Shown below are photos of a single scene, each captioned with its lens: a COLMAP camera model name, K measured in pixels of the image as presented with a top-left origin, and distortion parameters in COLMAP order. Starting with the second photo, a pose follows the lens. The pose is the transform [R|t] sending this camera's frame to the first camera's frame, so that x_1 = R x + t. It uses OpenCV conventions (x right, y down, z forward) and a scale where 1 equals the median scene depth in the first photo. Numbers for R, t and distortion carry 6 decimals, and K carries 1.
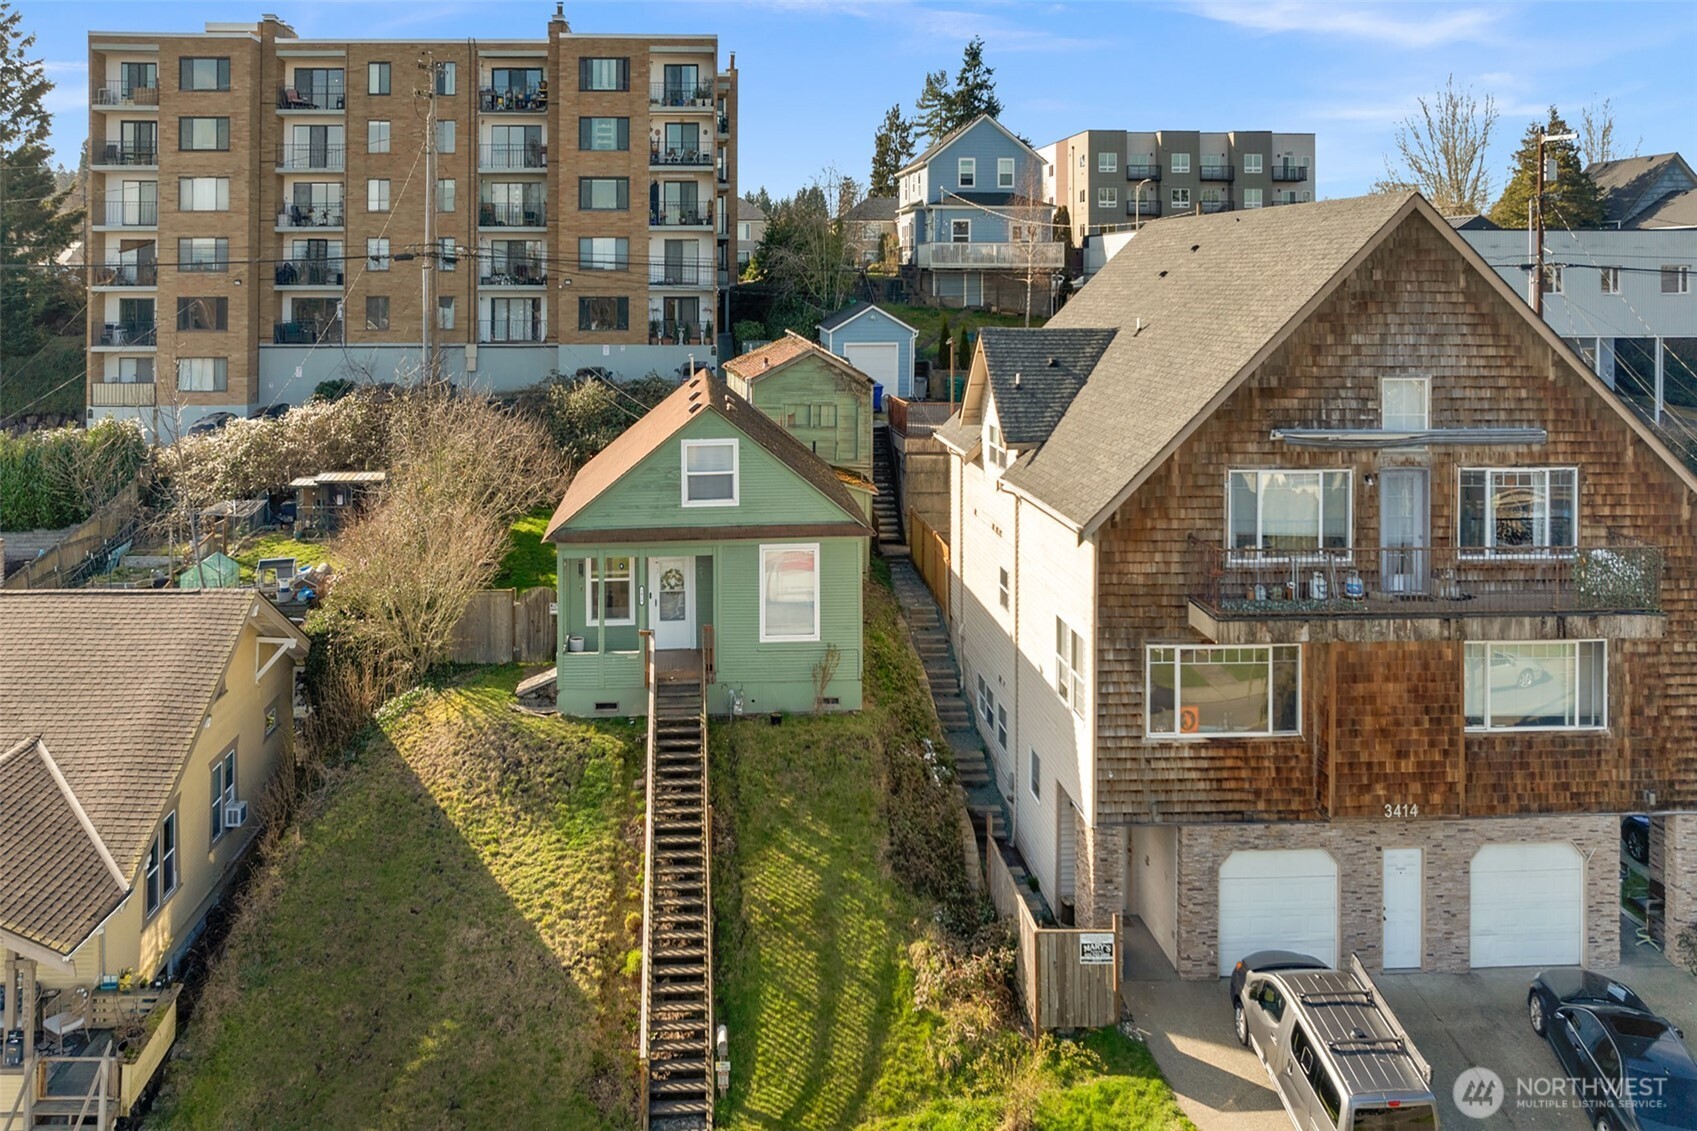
lens RADIAL K [[1145.2, 0, 776.2], [0, 1145.2, 424.4], [0, 0, 1]] dist [-0.012716, -0.003038]
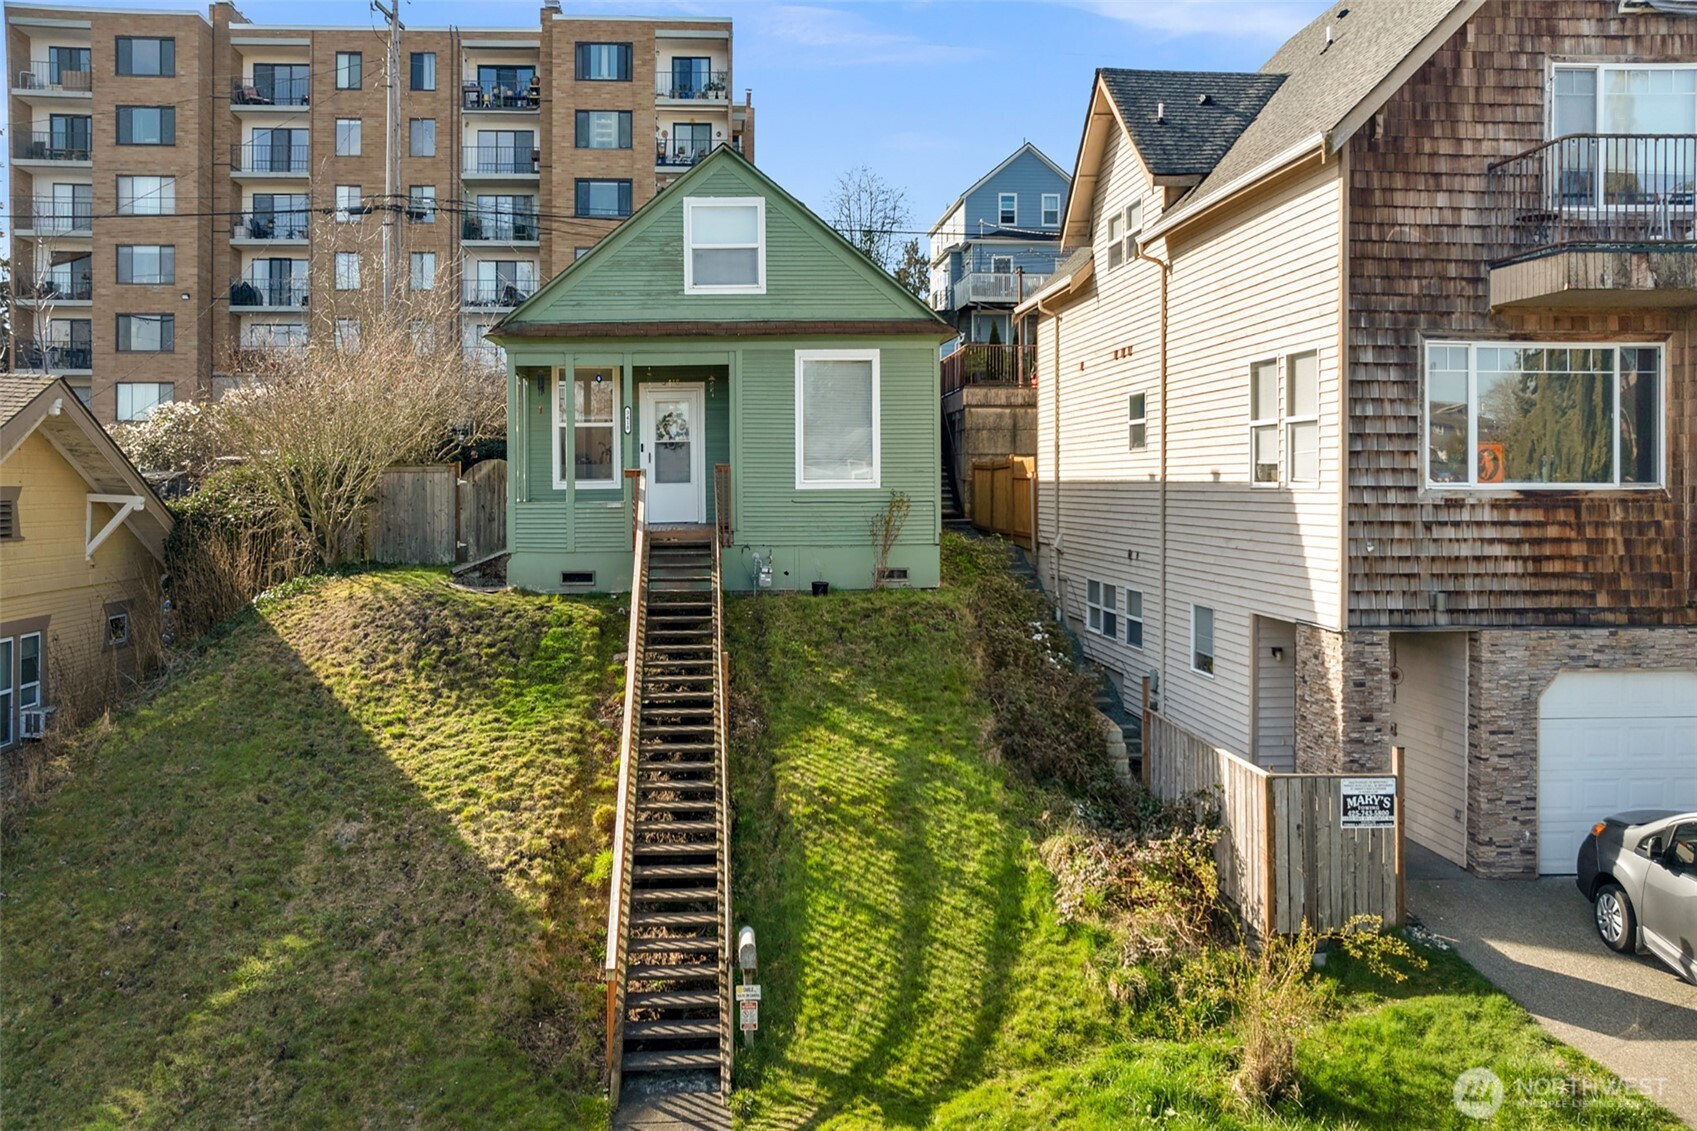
lens RADIAL K [[1085.3, 0, 800.8], [0, 1085.3, 655.0], [0, 0, 1]] dist [-0.028418, 0.011530]
pose [[0.999923, -0.002152, 0.012249, -0.024377], [0.002038, 0.999955, 0.009277, 0.355443], [-0.012269, -0.009251, 0.999882, 0.411047]]
